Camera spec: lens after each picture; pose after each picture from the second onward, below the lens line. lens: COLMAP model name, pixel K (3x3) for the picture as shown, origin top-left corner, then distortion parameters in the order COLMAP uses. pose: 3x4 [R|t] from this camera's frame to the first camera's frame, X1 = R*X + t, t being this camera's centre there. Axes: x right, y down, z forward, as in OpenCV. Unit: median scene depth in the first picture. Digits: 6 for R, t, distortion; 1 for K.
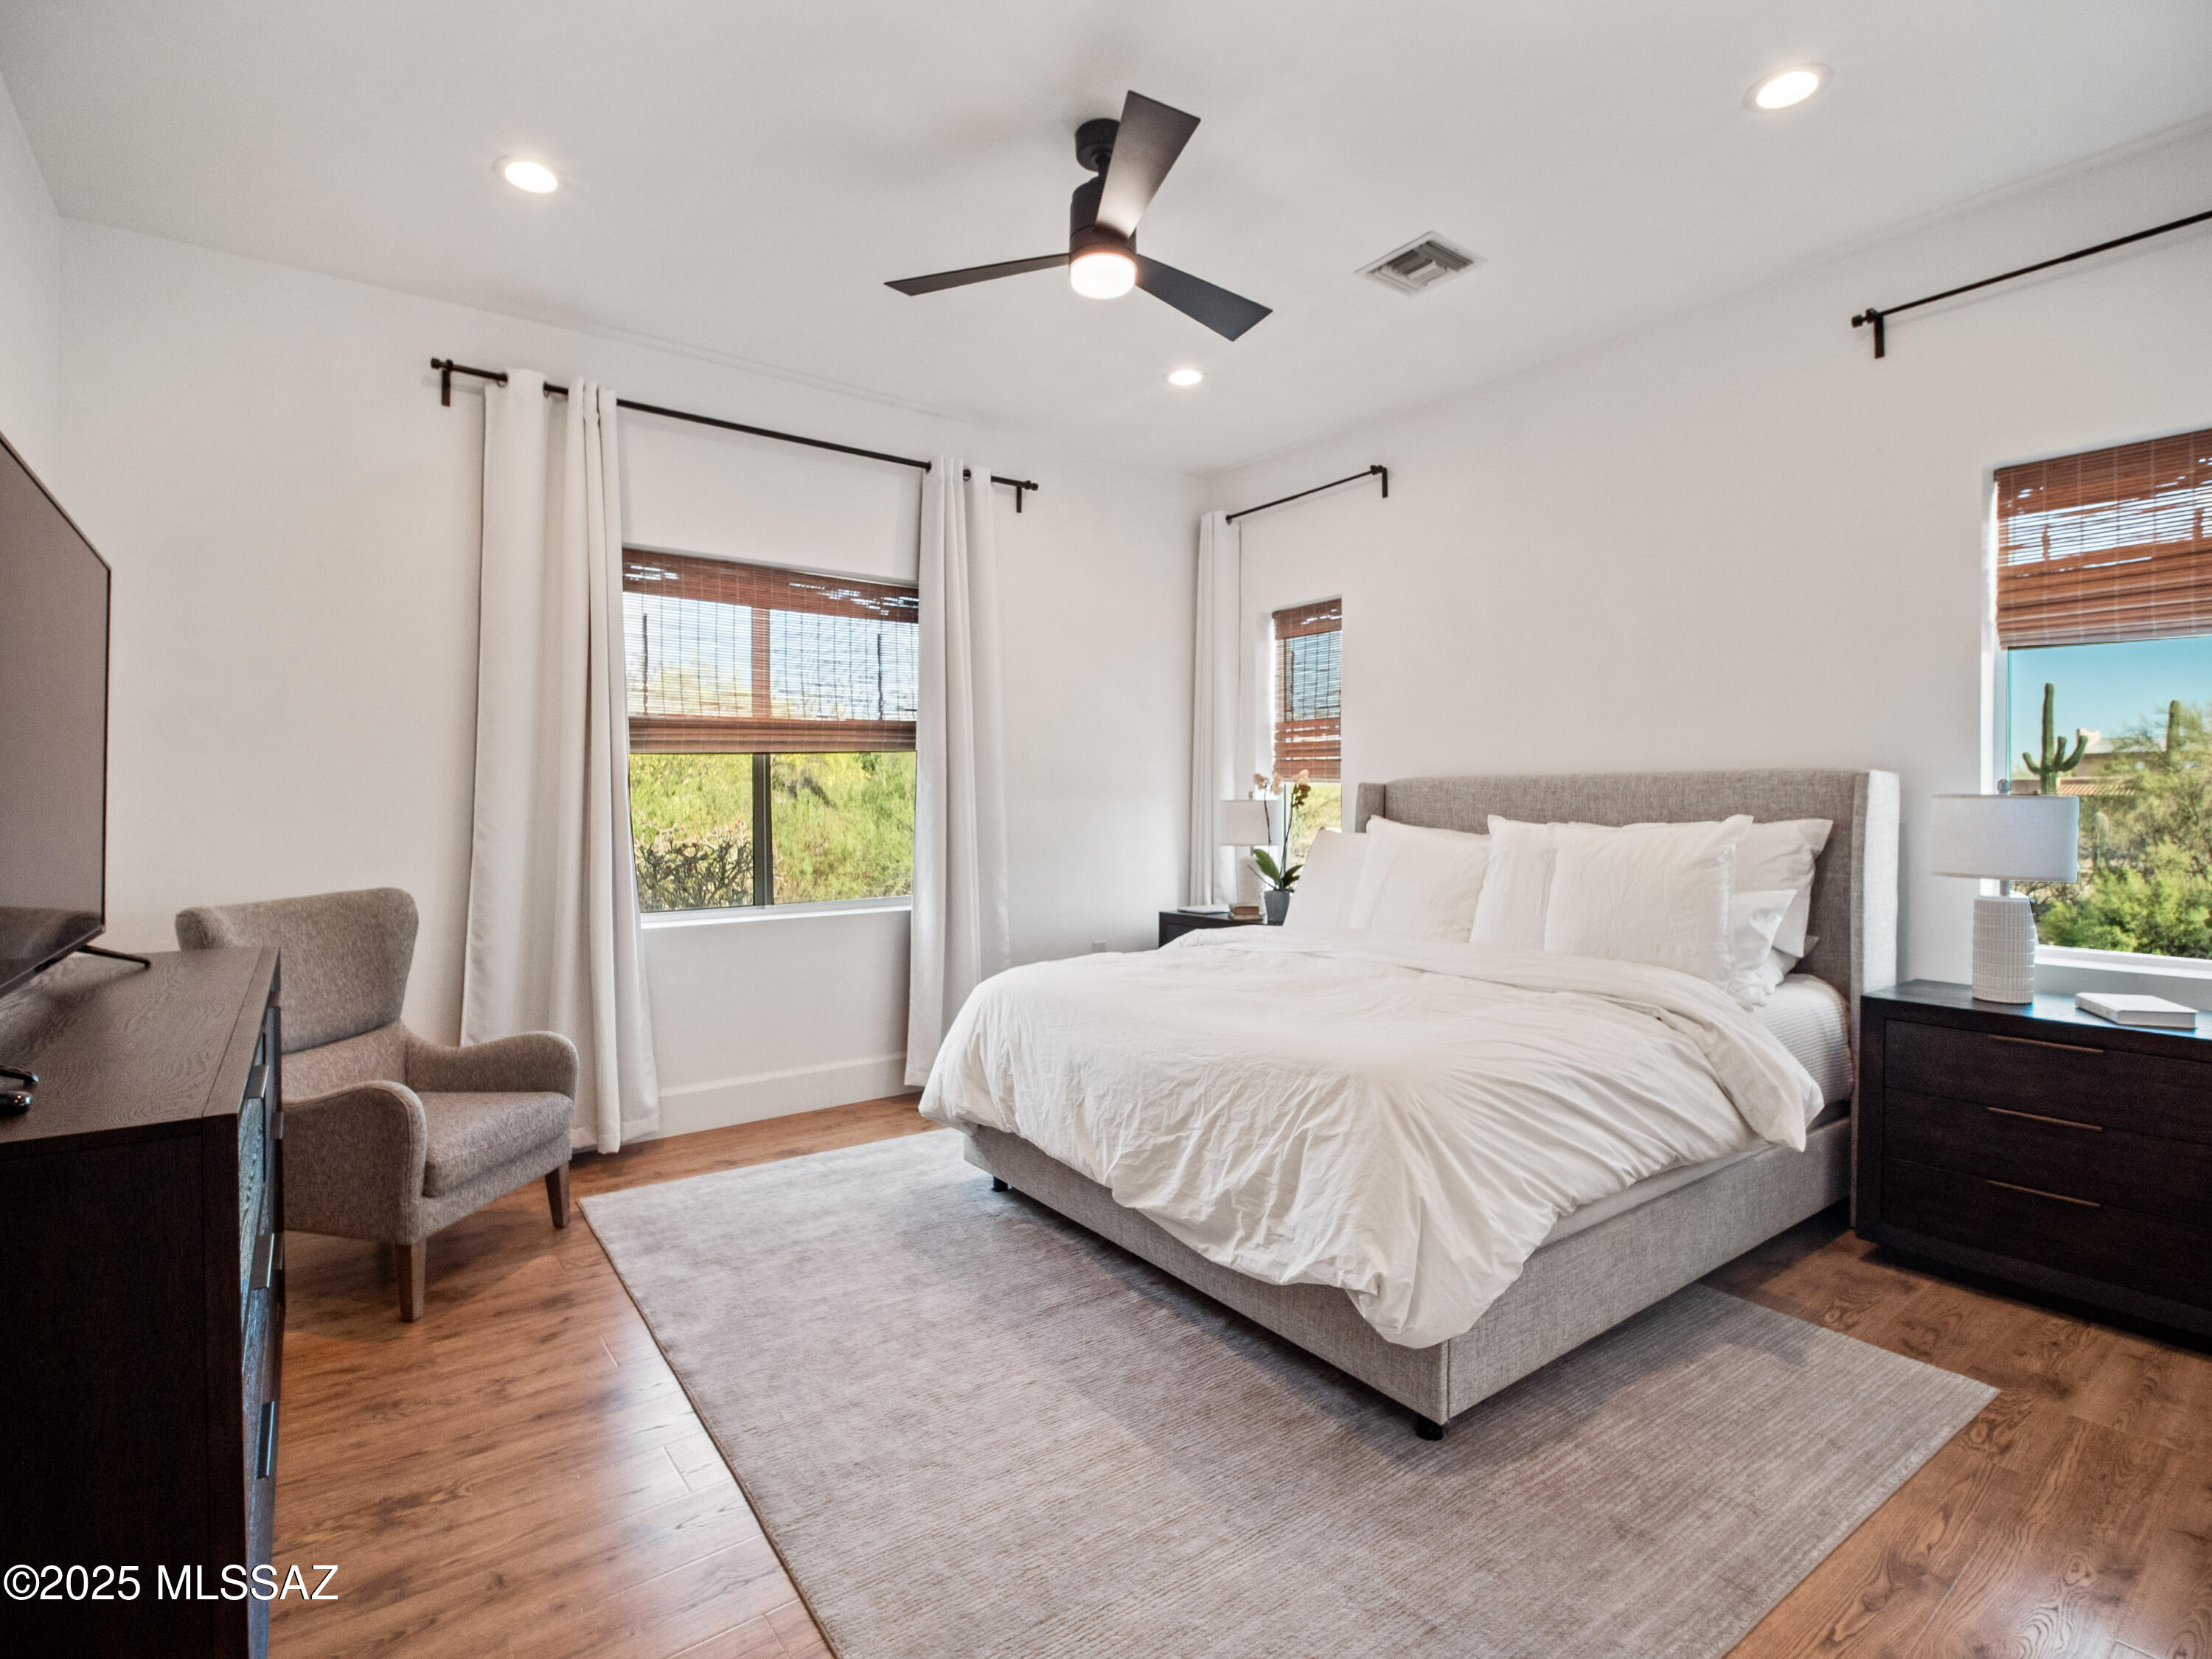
lens RADIAL K [[1026.9, 0, 1077.4], [0, 1026.9, 790.3], [0, 0, 1]] dist [-0.001674, -0.000830]
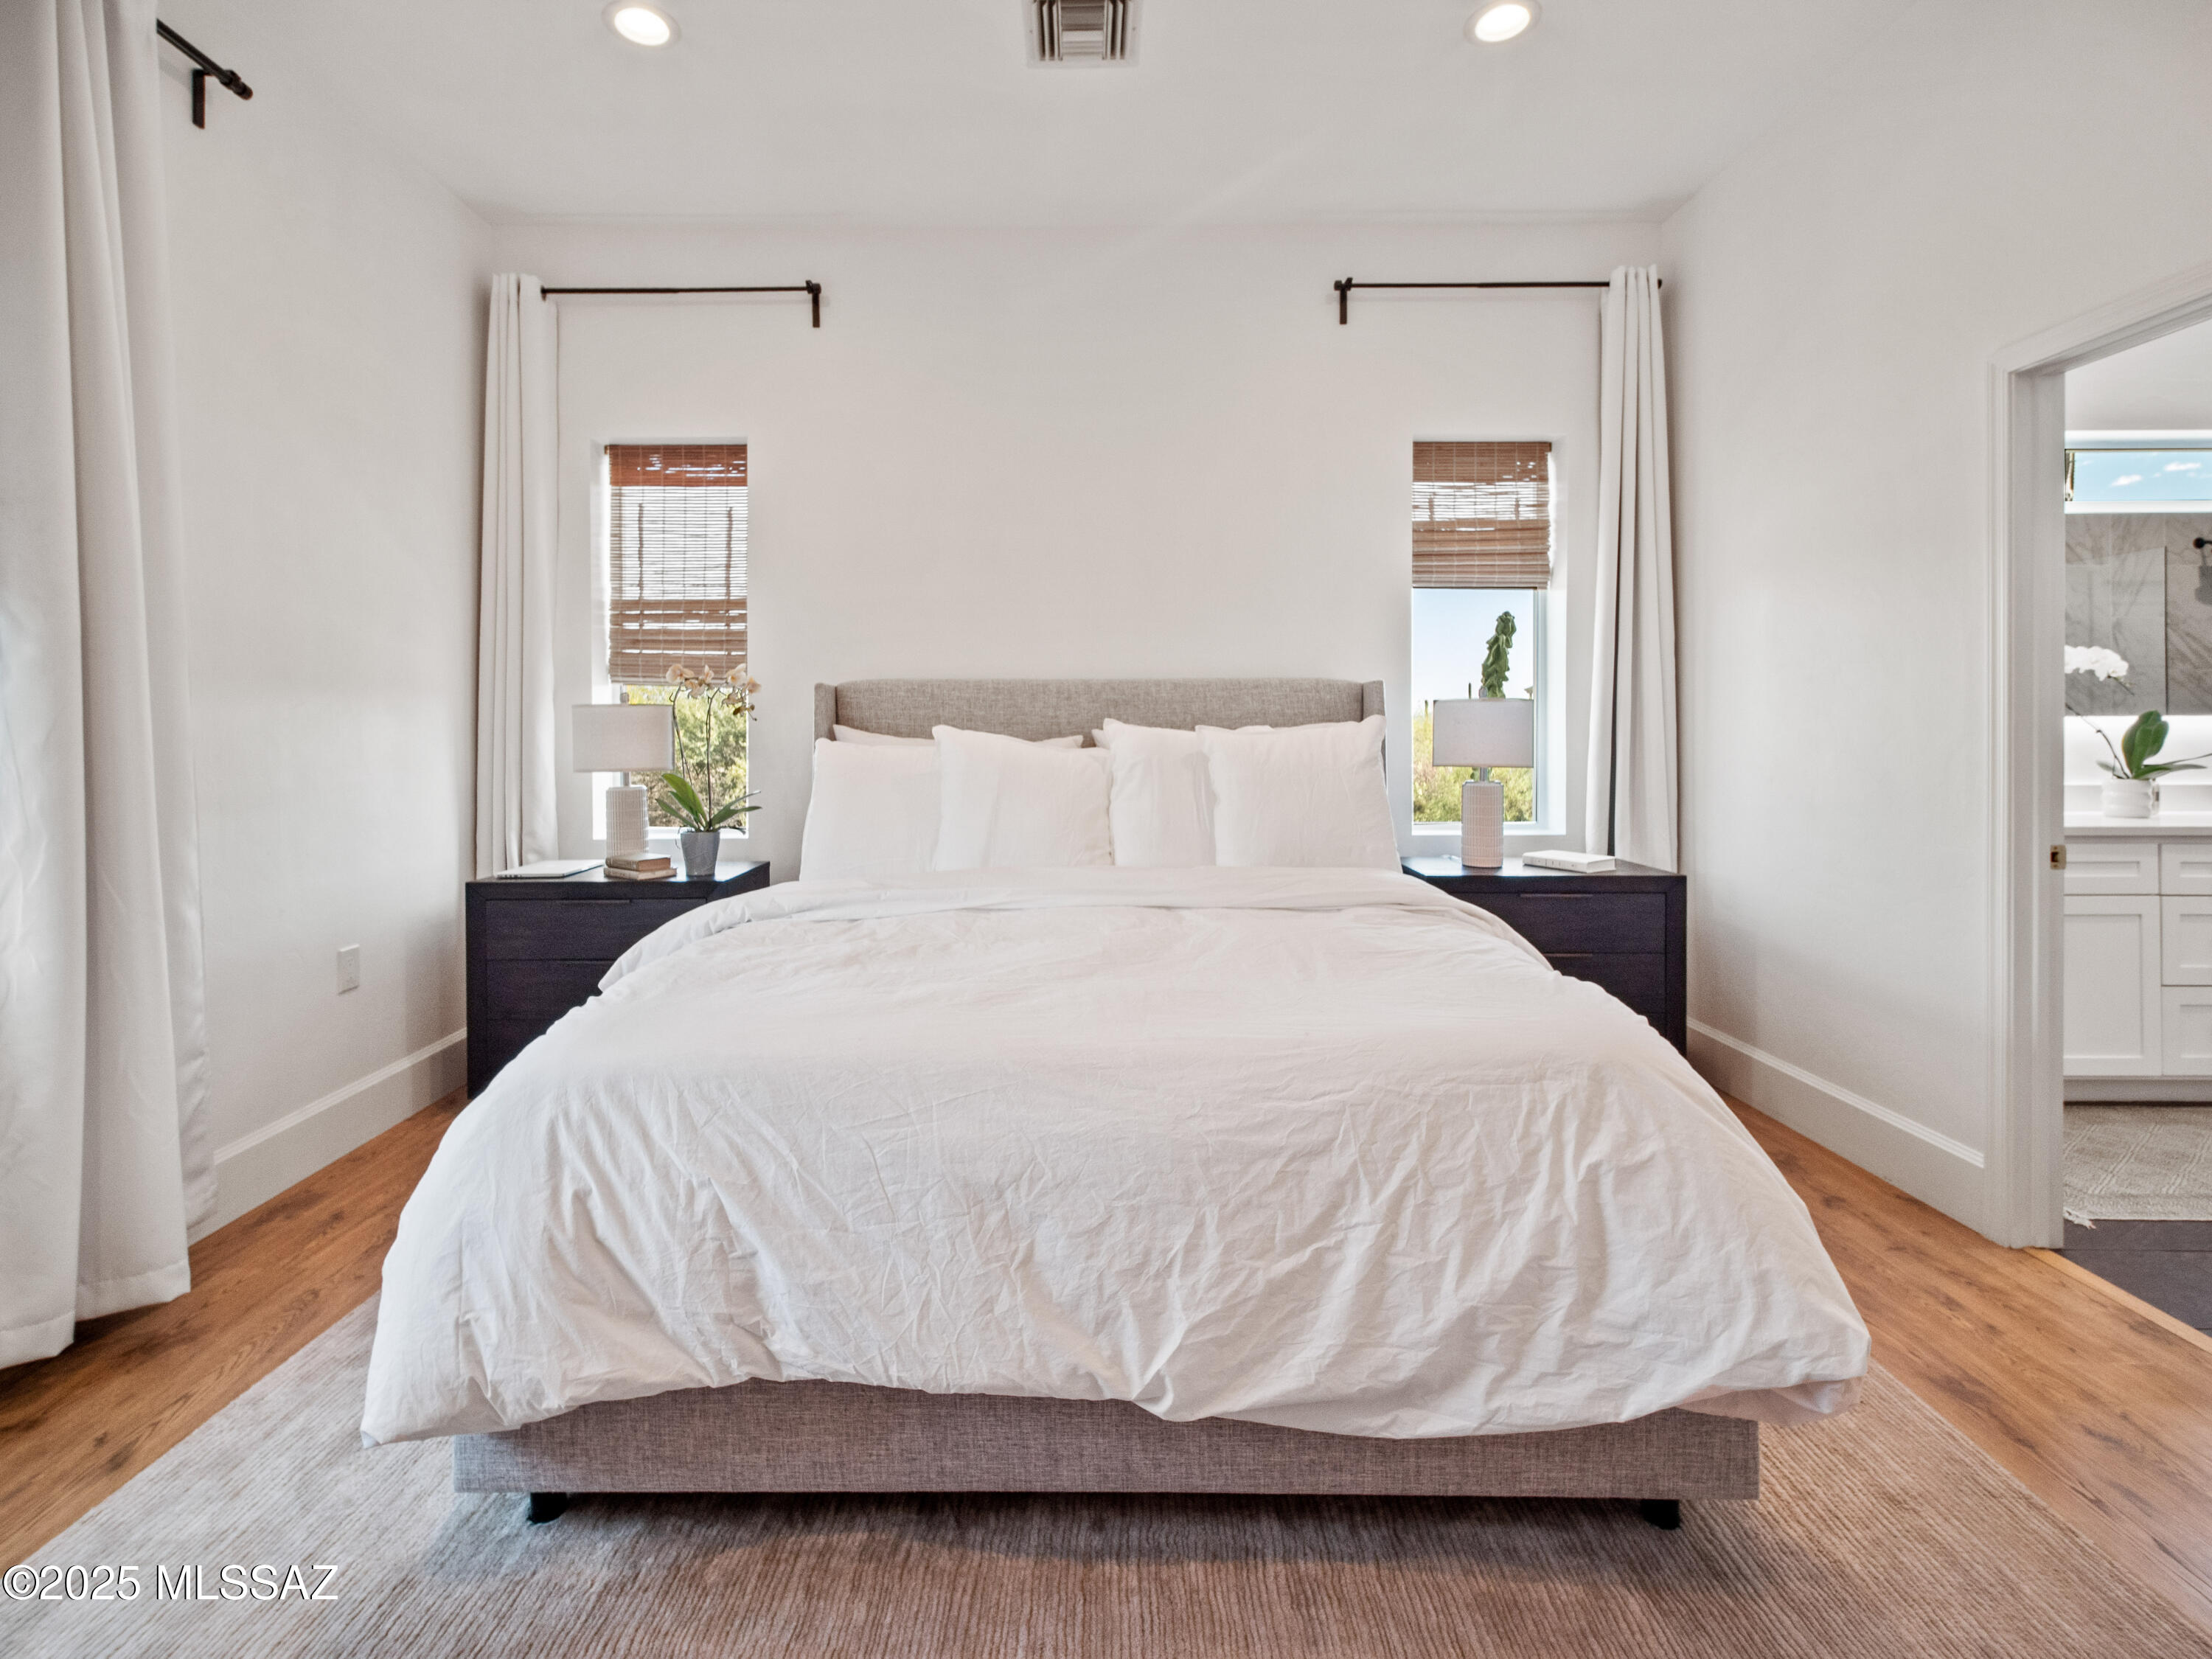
lens RADIAL K [[1021.6, 0, 1100.6], [0, 1021.6, 721.6], [0, 0, 1]] dist [0.007768, 0.000097]
pose [[0.598314, 0.005883, 0.801240, -0.340670], [-0.007599, 0.999970, -0.001668, 0.033678], [-0.801225, -0.005090, 0.598341, 0.590297]]
